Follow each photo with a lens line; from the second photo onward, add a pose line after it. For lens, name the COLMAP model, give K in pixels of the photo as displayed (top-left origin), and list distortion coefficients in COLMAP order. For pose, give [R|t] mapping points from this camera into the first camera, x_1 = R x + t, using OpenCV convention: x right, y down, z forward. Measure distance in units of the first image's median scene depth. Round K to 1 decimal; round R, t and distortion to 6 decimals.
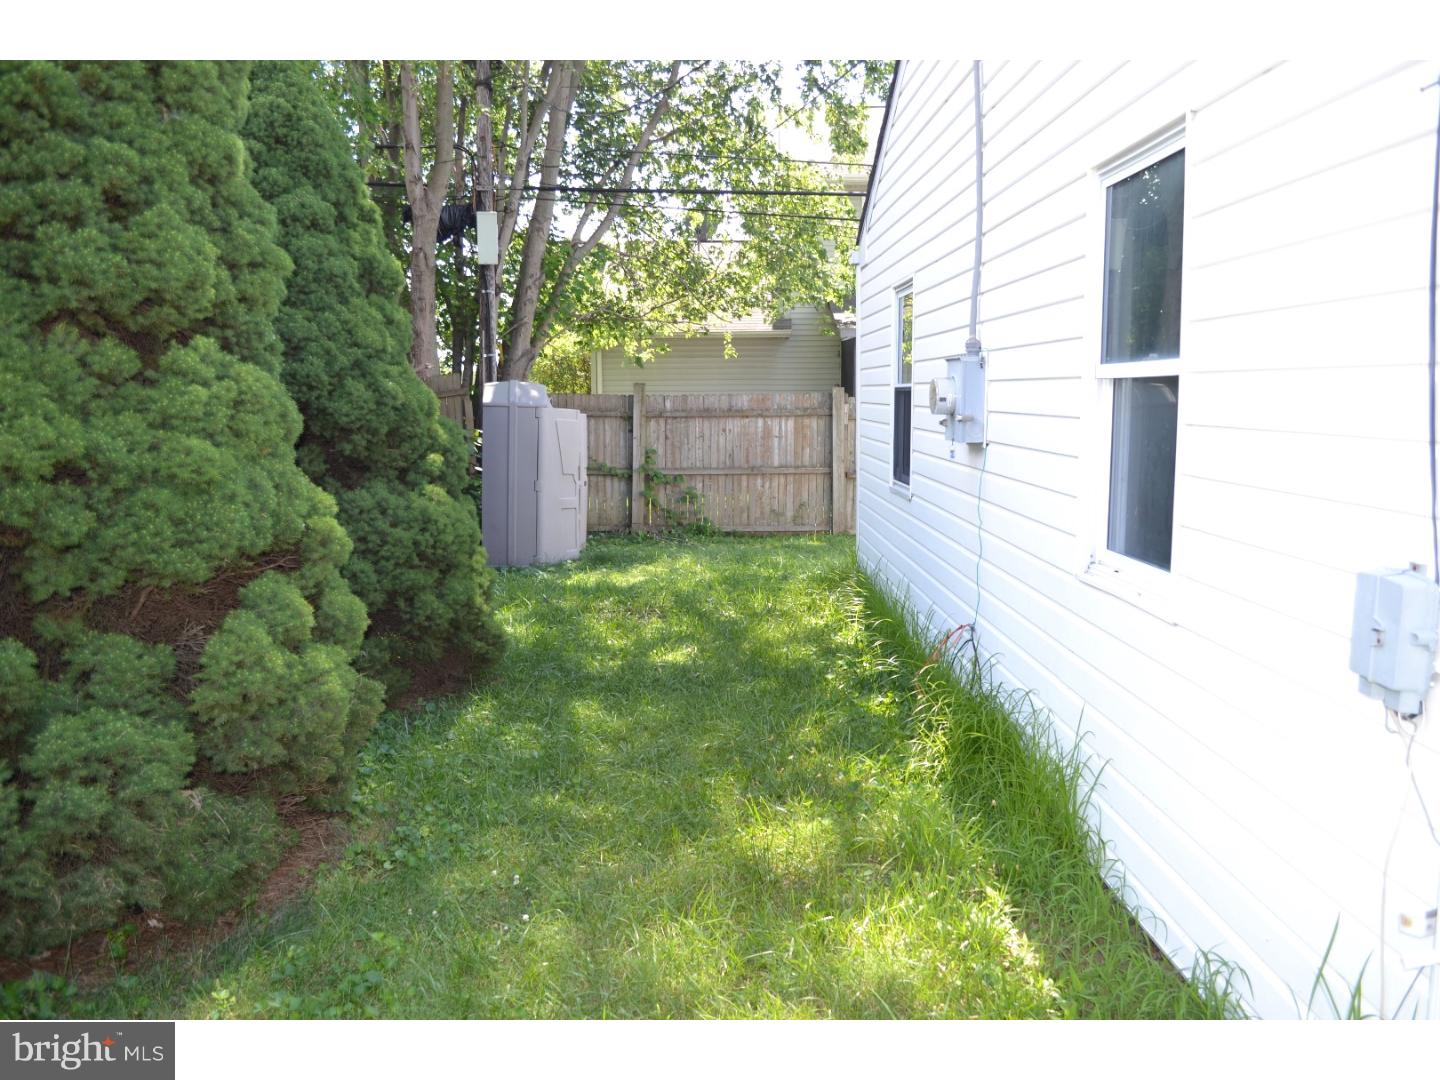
lens RADIAL K [[1165.9, 0, 720.0], [0, 1165.9, 540.0], [0, 0, 1]] dist [-0.073049, 0.000958]
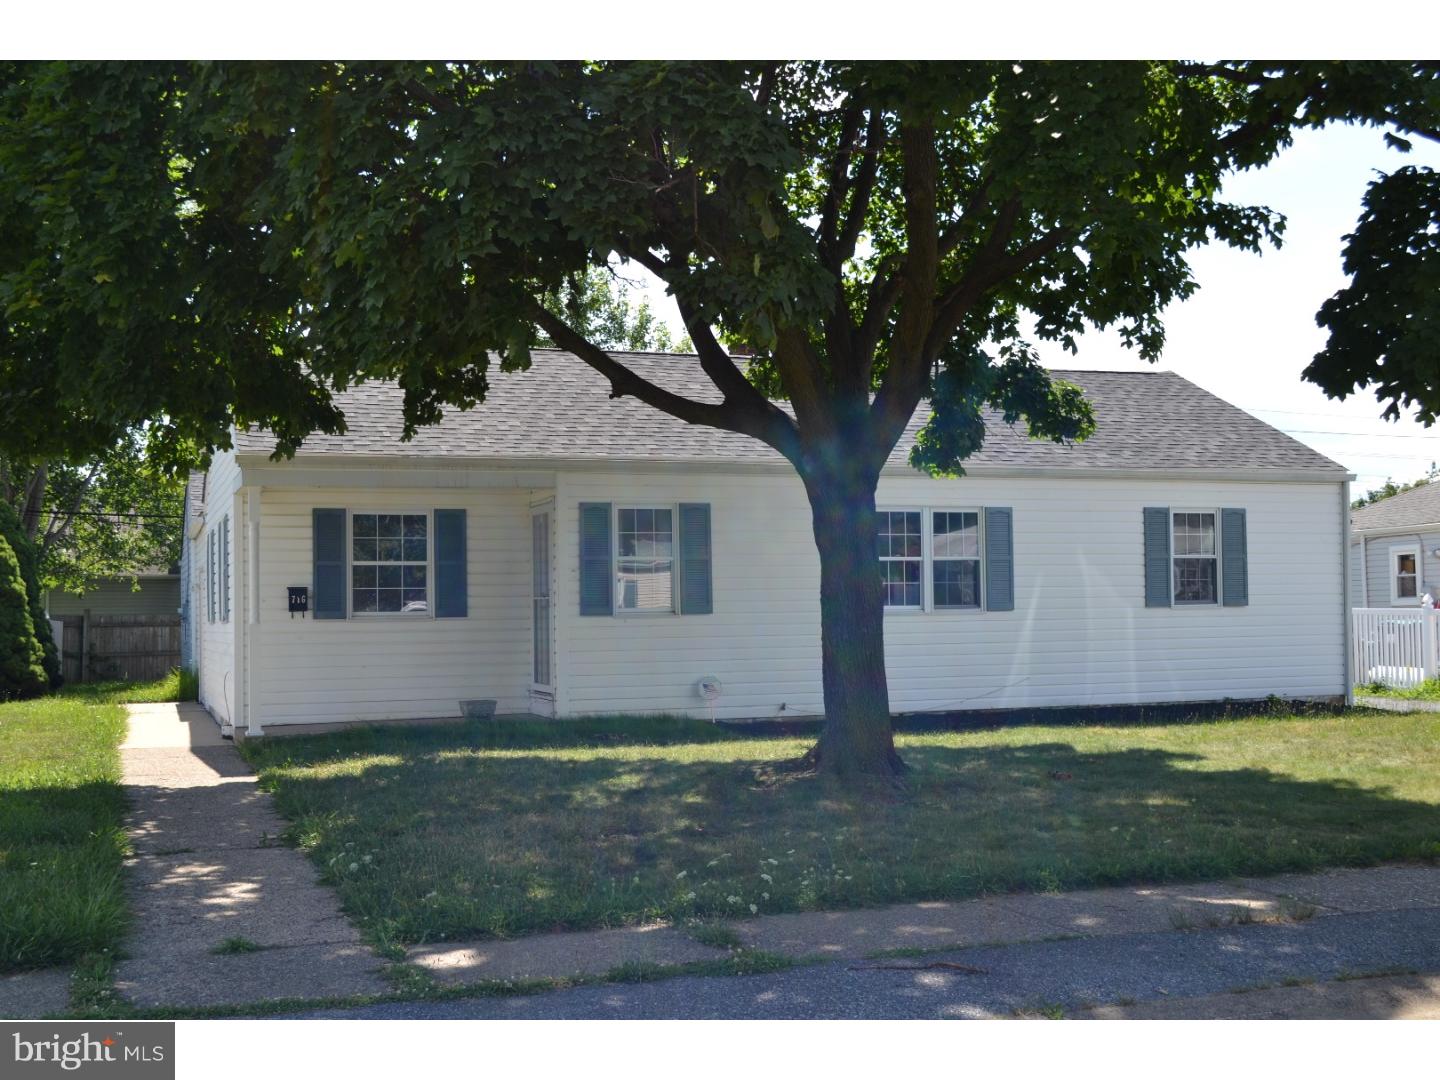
lens RADIAL K [[1613.4, 0, 720.0], [0, 1613.4, 540.0], [0, 0, 1]] dist [-0.073543, -0.000118]
pose [[0.937654, 0.010142, 0.347422, -0.004095], [0.050074, 0.985204, -0.163907, 0.239219], [-0.343944, 0.171085, 0.923273, -1.830173]]
